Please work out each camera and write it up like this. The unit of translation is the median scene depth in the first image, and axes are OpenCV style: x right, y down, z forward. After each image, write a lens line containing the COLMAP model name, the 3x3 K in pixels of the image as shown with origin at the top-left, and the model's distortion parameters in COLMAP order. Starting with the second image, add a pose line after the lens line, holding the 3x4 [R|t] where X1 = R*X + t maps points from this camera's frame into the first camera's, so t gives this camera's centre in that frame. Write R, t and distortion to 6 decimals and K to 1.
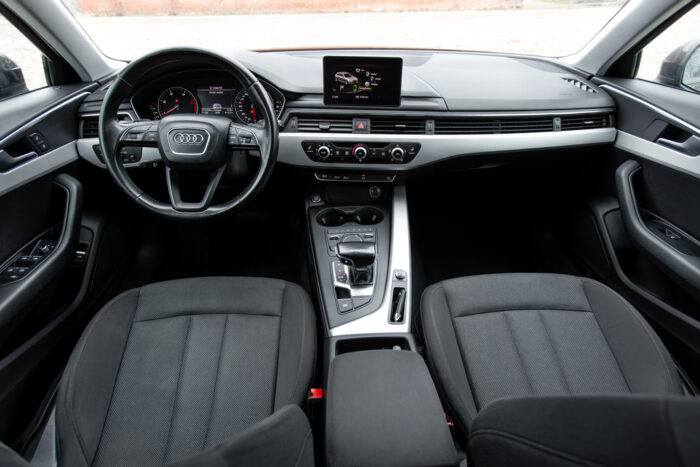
lens RADIAL K [[433.4, 0, 348.0], [0, 433.4, 236.1], [0, 0, 1]] dist [0.000345, 0.001534]
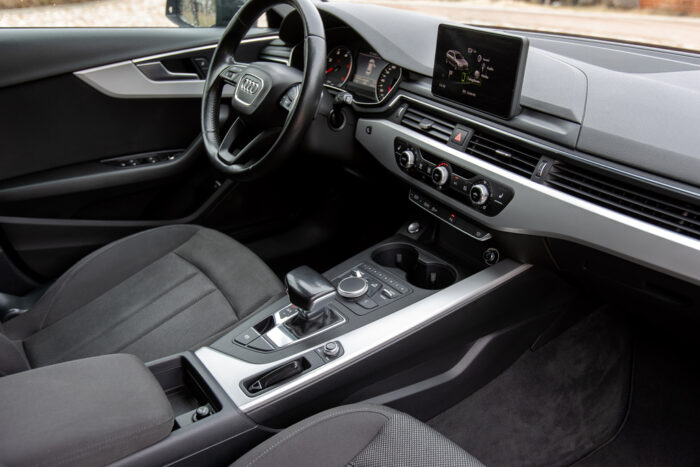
lens RADIAL K [[570.8, 0, 348.8], [0, 570.8, 234.6], [0, 0, 1]] dist [-0.005349, -0.001716]
pose [[0.537795, 0.374975, -0.755096, 0.642502], [-0.452582, 0.884056, 0.116678, -0.156093], [0.711299, 0.278994, 0.645148, 0.396523]]
